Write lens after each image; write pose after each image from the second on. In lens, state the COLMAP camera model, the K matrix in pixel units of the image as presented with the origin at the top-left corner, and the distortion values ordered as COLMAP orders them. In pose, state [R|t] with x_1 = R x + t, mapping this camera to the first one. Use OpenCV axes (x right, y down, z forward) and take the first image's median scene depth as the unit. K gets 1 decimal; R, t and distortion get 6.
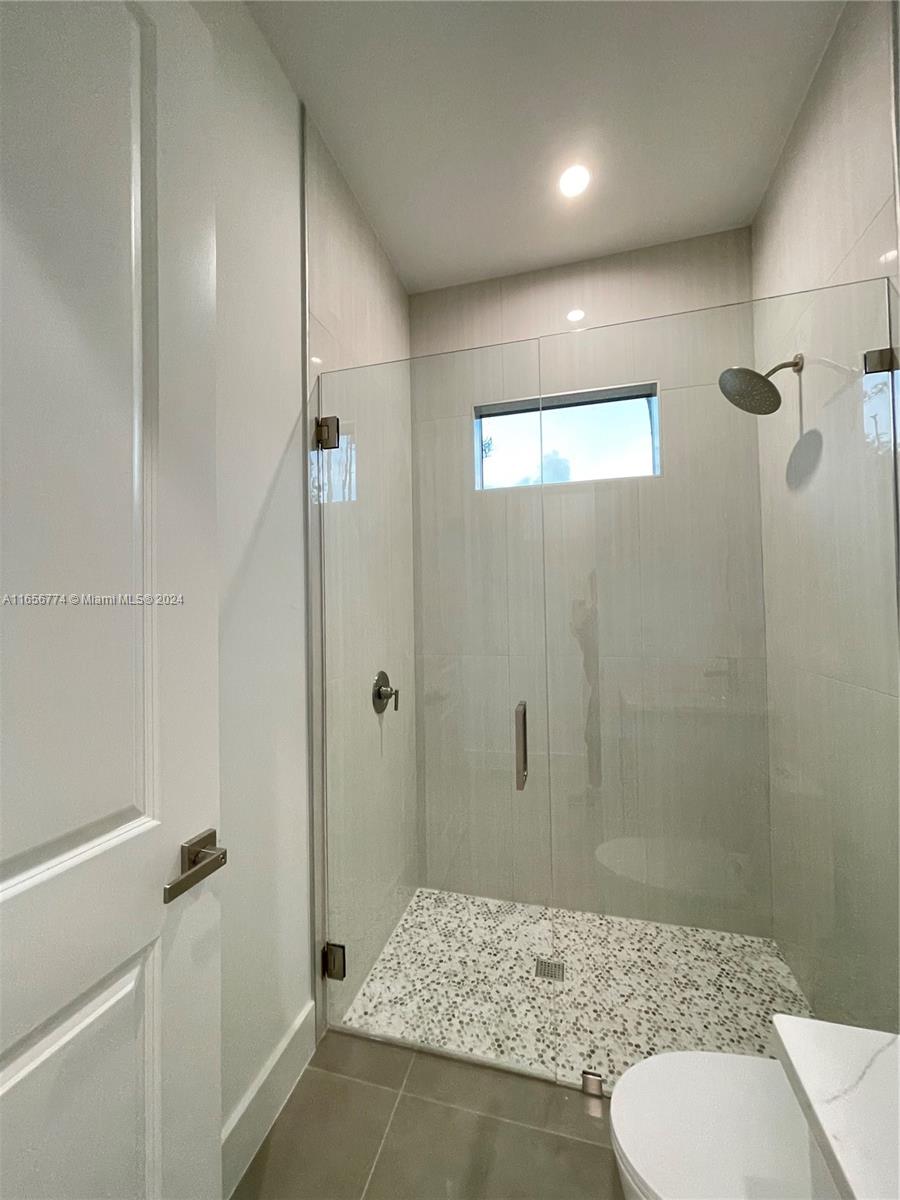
lens RADIAL K [[481.3, 0, 445.6], [0, 481.3, 597.3], [0, 0, 1]] dist [-0.000568, -0.000471]
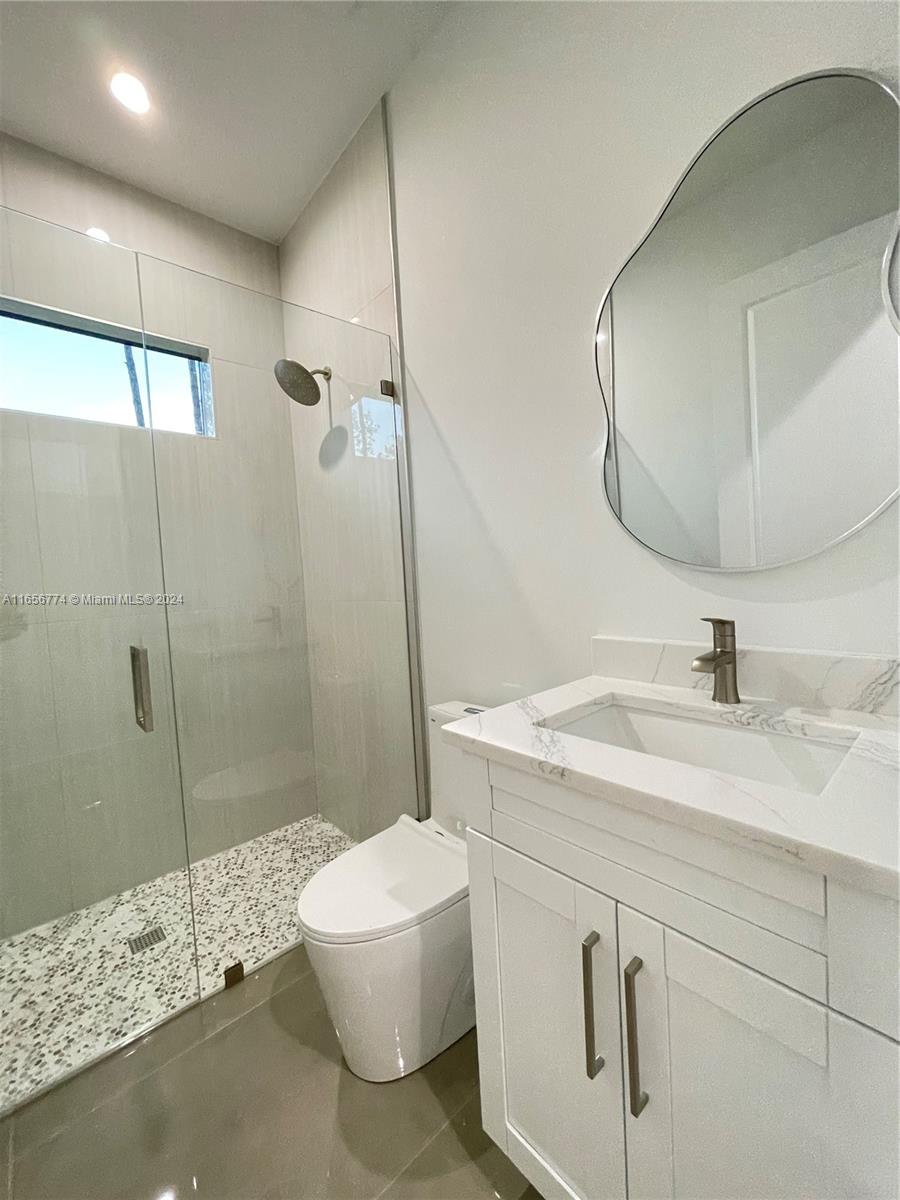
lens RADIAL K [[481.3, 0, 446.7], [0, 481.3, 599.3], [0, 0, 1]] dist [-0.000568, -0.000471]
pose [[0.526434, -0.053842, 0.848510, -0.232451], [0.036347, 0.998506, 0.040809, 0.090516], [-0.849439, 0.009358, 0.527604, -0.000784]]
